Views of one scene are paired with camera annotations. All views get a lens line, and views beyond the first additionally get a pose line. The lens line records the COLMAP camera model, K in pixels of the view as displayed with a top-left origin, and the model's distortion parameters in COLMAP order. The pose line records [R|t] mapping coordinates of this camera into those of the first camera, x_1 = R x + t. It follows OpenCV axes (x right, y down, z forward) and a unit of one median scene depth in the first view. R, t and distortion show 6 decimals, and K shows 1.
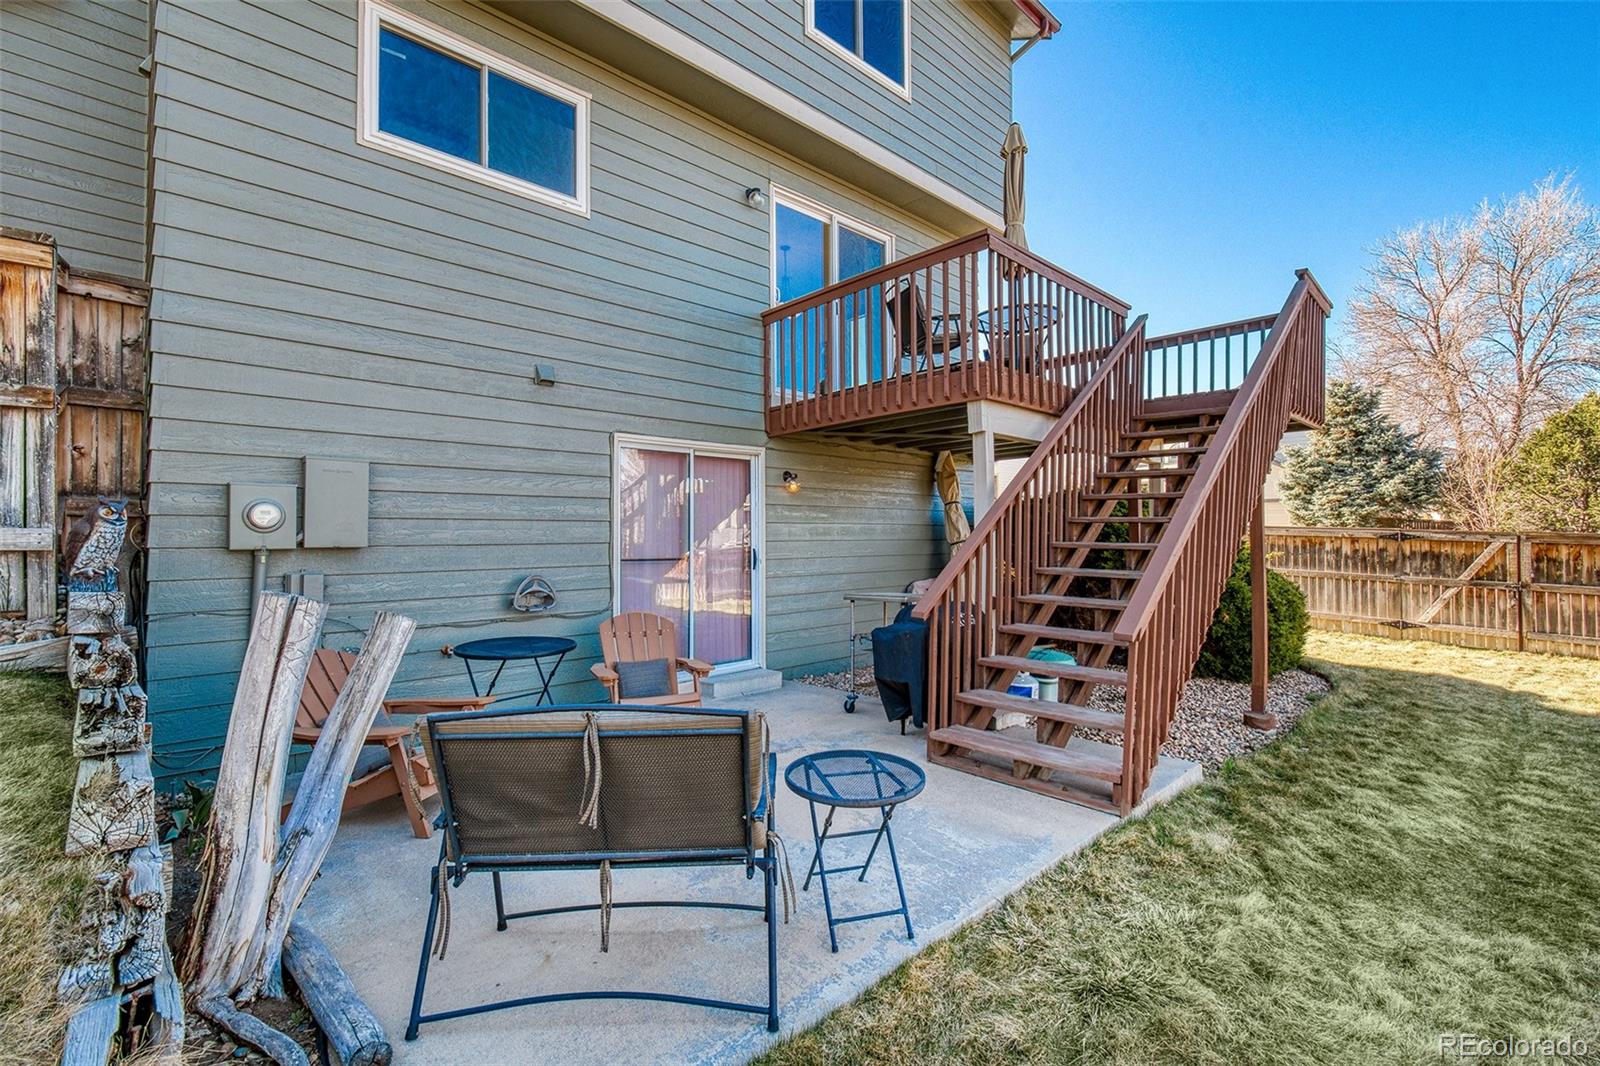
lens RADIAL K [[709.8, 0, 800.0], [0, 709.8, 533.0], [0, 0, 1]] dist [0.001610, 0.000166]
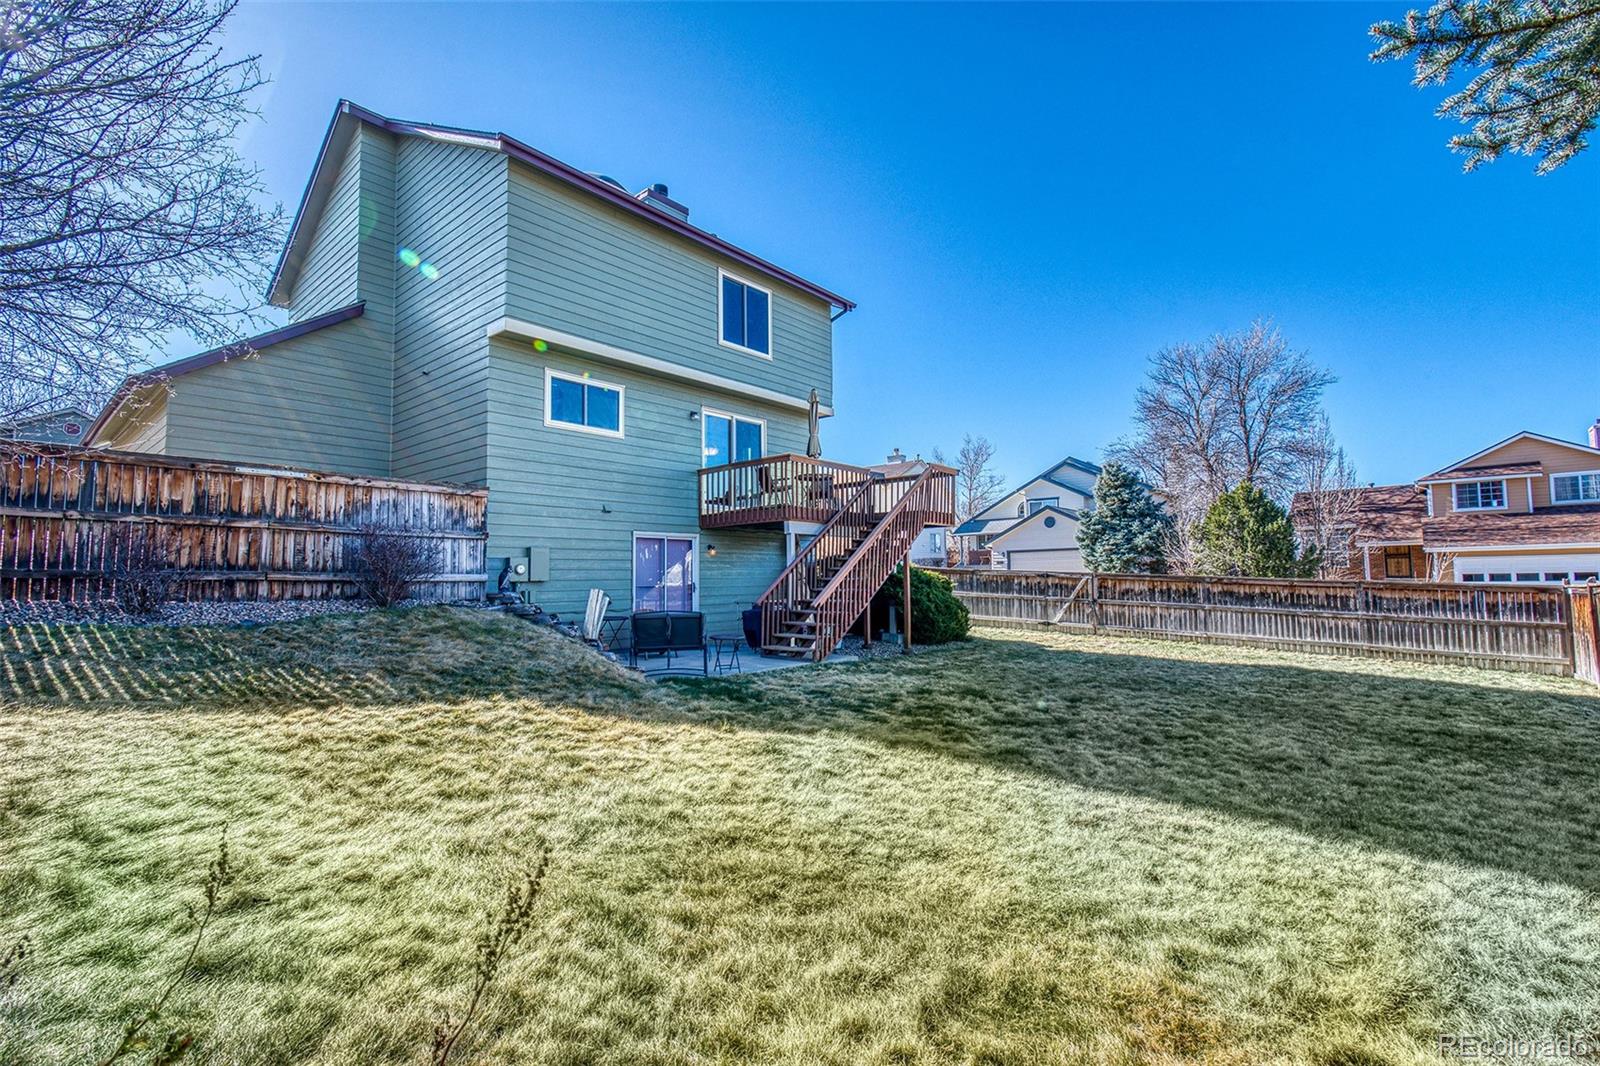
lens RADIAL K [[709.8, 0, 800.0], [0, 709.8, 533.0], [0, 0, 1]] dist [0.001610, 0.000166]
pose [[0.994119, 0.003011, 0.108255, 0.015552], [0.003287, 0.998314, -0.057948, -0.000240], [-0.108247, 0.057963, 0.992433, -0.856657]]
